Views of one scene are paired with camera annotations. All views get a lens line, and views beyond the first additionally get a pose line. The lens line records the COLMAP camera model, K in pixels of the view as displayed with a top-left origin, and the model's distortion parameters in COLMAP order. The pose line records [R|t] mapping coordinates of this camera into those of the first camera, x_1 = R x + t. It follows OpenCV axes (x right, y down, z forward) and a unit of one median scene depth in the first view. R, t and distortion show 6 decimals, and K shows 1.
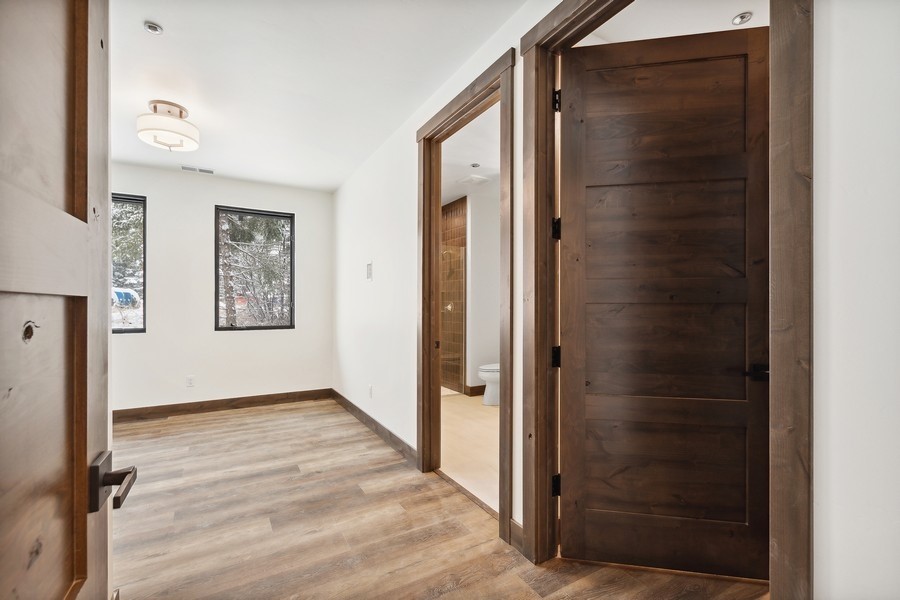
lens RADIAL K [[396.3, 0, 450.1], [0, 396.3, 304.1], [0, 0, 1]] dist [0.005542, -0.003322]
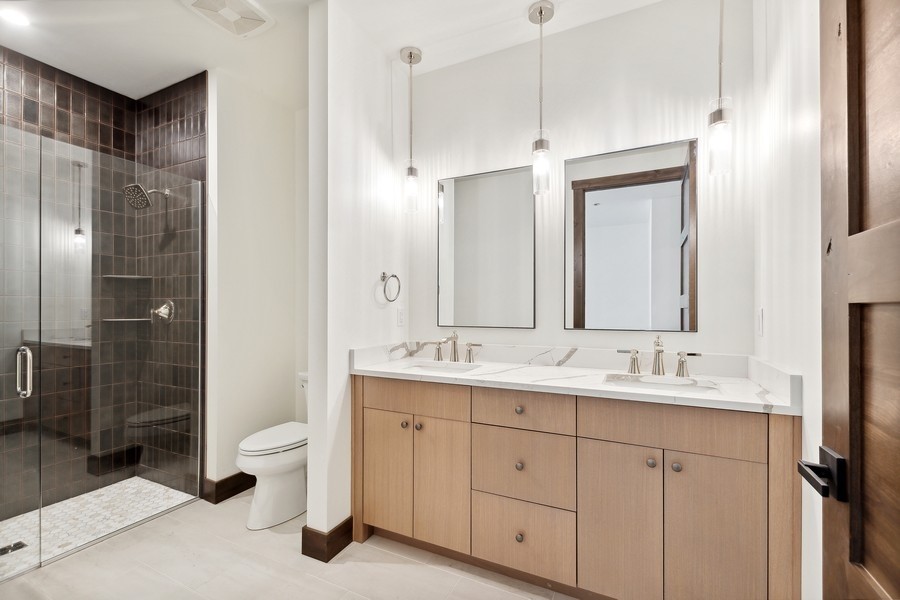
lens RADIAL K [[396.3, 0, 446.2], [0, 396.3, 303.1], [0, 0, 1]] dist [0.005542, -0.003322]
pose [[0.830766, 0.001116, 0.556621, 0.014930], [0.001644, 0.999989, -0.004458, 0.001709], [-0.556620, 0.004619, 0.830755, 0.436594]]
